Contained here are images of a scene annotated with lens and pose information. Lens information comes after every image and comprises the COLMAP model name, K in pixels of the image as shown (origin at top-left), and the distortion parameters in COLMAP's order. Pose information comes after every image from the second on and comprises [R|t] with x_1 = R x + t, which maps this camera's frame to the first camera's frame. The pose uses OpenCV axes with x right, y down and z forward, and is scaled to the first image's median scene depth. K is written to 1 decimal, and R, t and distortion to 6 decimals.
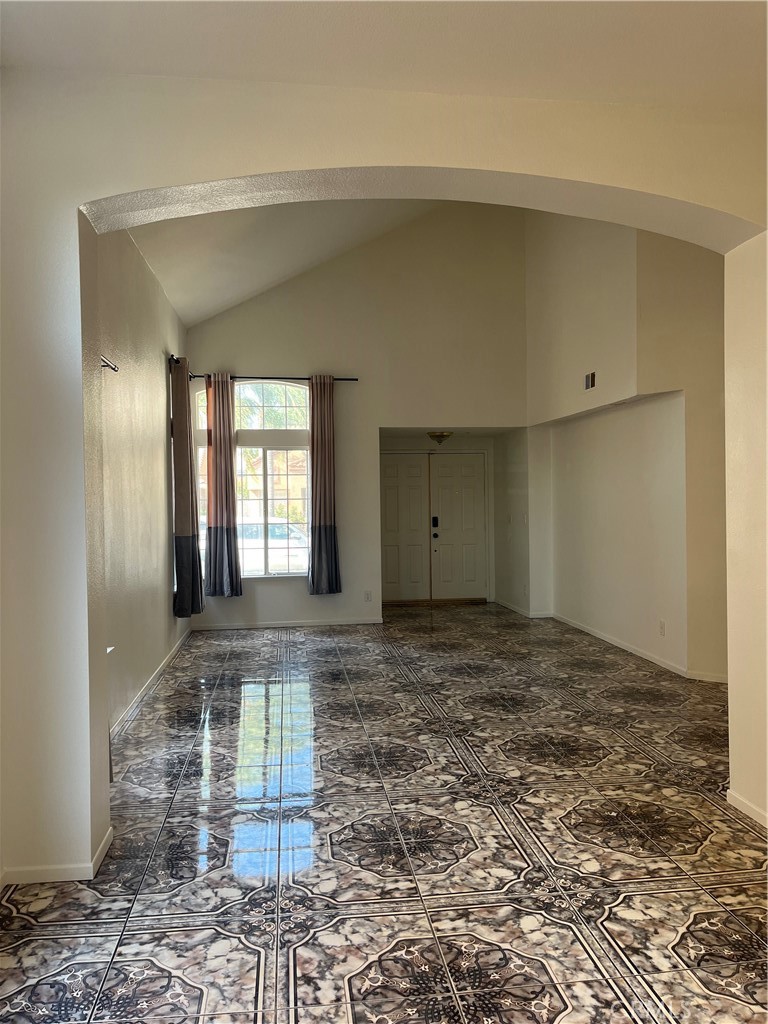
lens RADIAL K [[777.4, 0, 383.8], [0, 777.4, 510.6], [0, 0, 1]] dist [-0.016299, -0.015010]
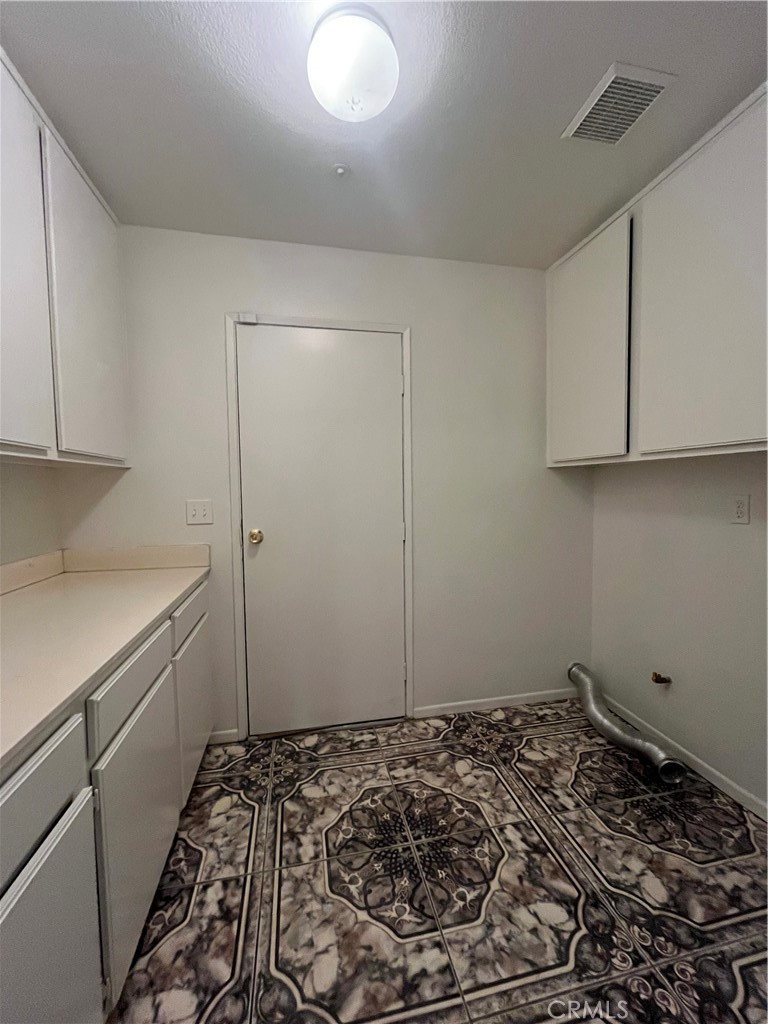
lens RADIAL K [[413.0, 0, 383.8], [0, 413.0, 509.9], [0, 0, 1]] dist [0.001823, 0.000228]
pose [[0.996325, -0.004844, 0.085520, -0.006434], [0.000754, 0.998857, 0.047793, 0.056498], [-0.085654, -0.047553, 0.995190, 0.333827]]
